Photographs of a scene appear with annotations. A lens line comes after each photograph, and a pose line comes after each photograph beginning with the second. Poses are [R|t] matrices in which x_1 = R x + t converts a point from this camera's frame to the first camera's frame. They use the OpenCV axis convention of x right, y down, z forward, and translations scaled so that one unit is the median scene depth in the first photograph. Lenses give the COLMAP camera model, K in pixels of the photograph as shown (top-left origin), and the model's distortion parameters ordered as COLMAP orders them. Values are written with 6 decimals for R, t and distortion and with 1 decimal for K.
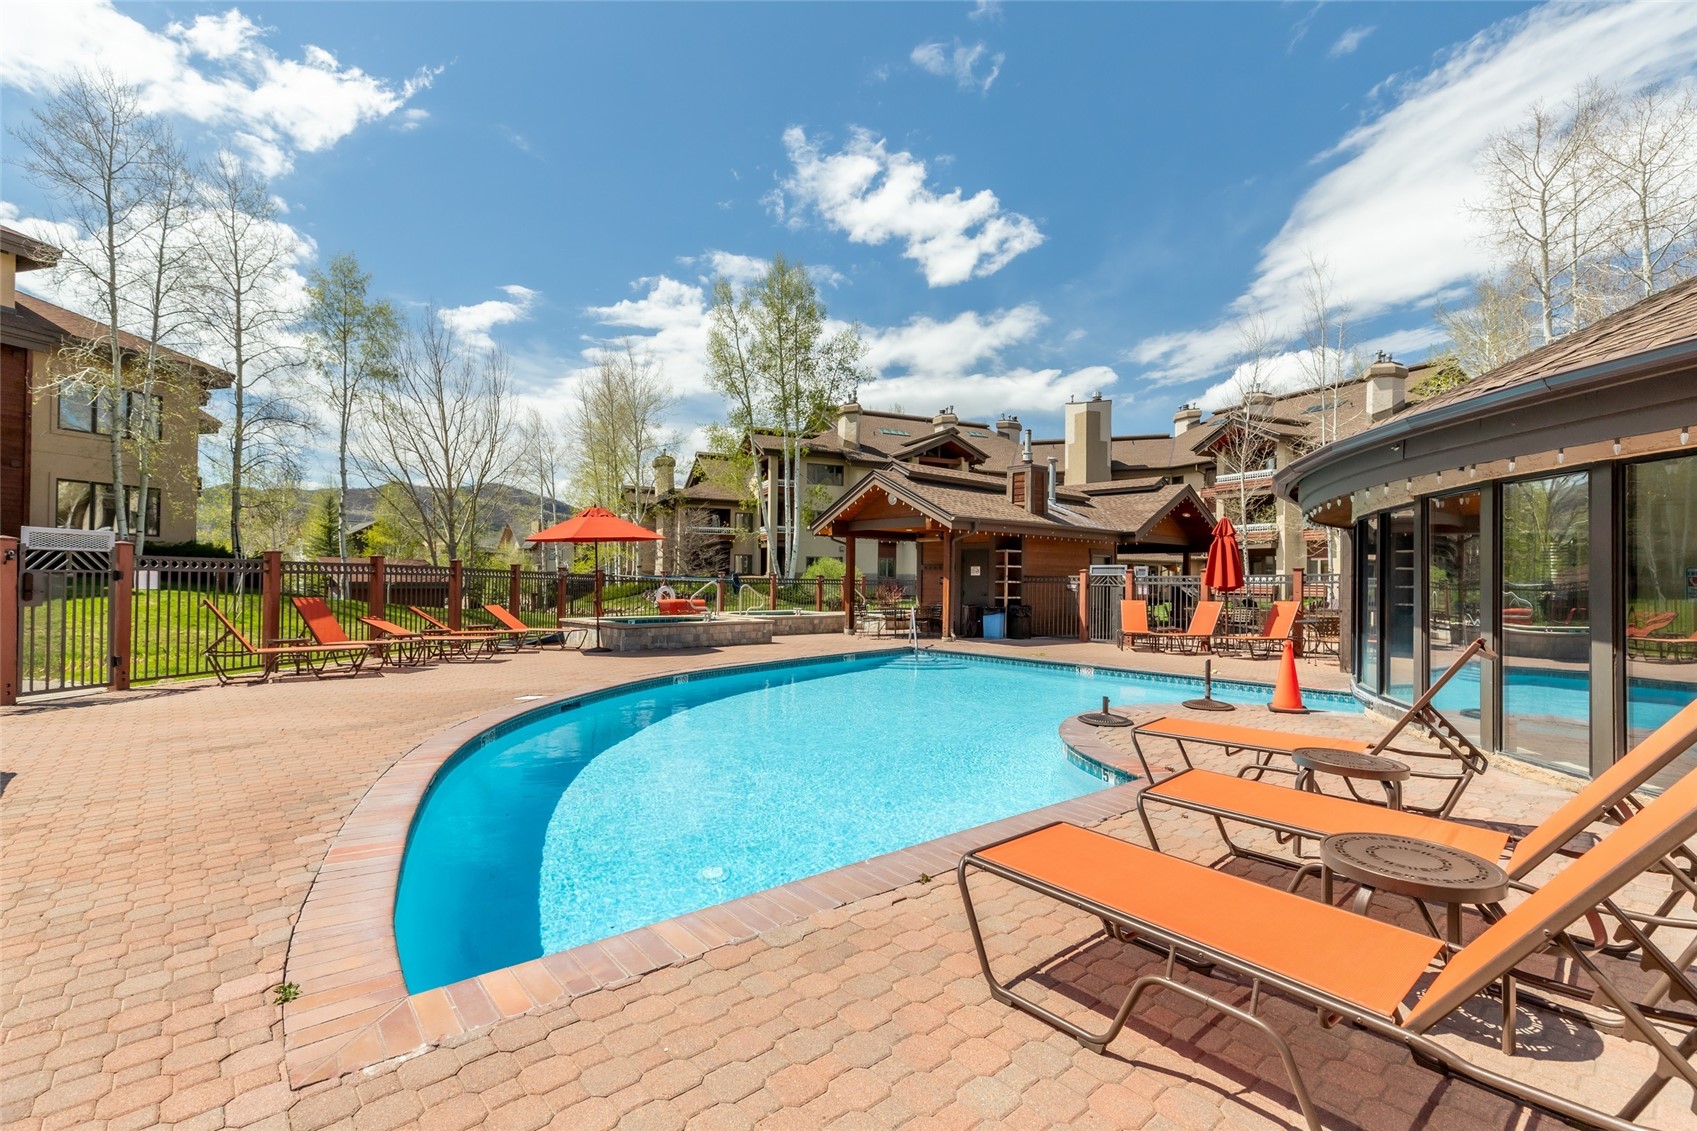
lens RADIAL K [[752.3, 0, 852.9], [0, 752.3, 566.0], [0, 0, 1]] dist [0.000397, -0.000250]
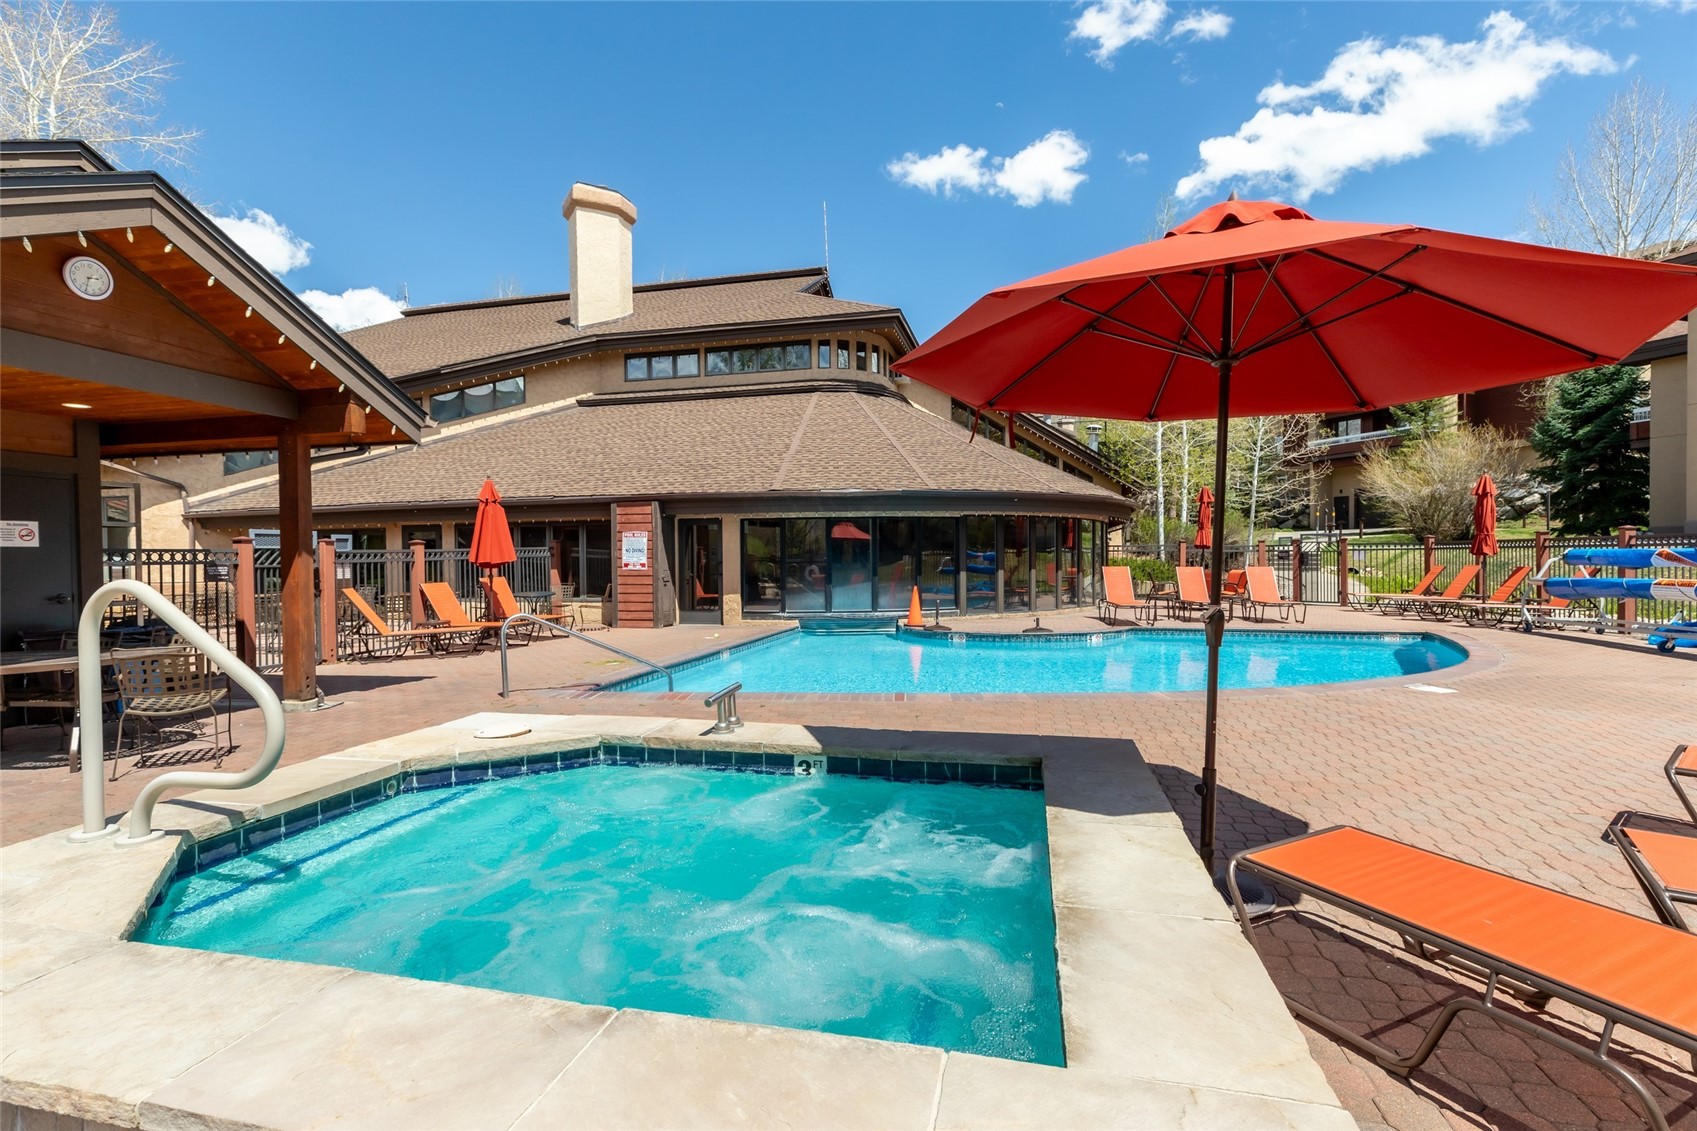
lens RADIAL K [[752.3, 0, 852.9], [0, 752.3, 566.0], [0, 0, 1]] dist [0.000397, -0.000250]
pose [[-0.564051, -0.021511, 0.825460, -0.124628], [-0.015309, 0.999761, 0.015592, 0.003664], [-0.825598, -0.003842, -0.564246, 0.332472]]
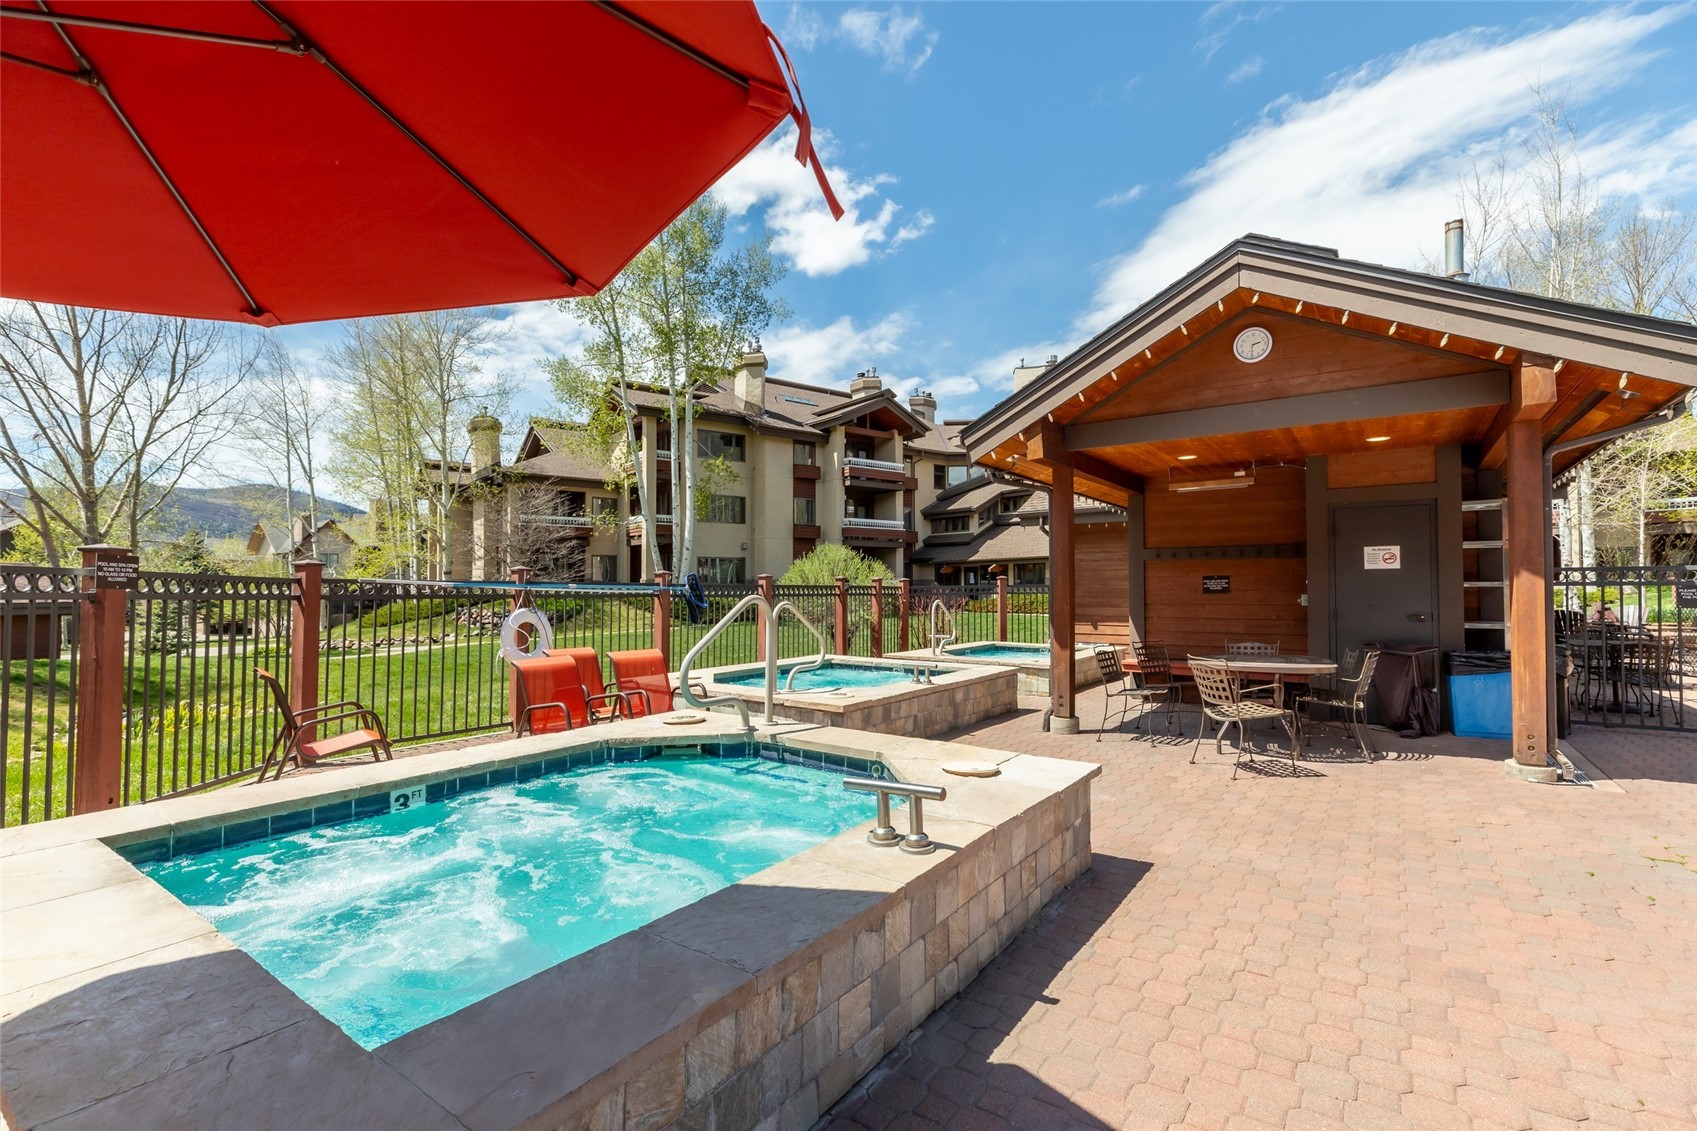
lens RADIAL K [[752.3, 0, 852.9], [0, 752.3, 566.0], [0, 0, 1]] dist [0.000397, -0.000250]
pose [[0.976515, -0.007276, 0.215326, -0.071558], [0.009330, 0.999920, -0.008520, 0.004344], [-0.215247, 0.010329, 0.976505, 0.254962]]
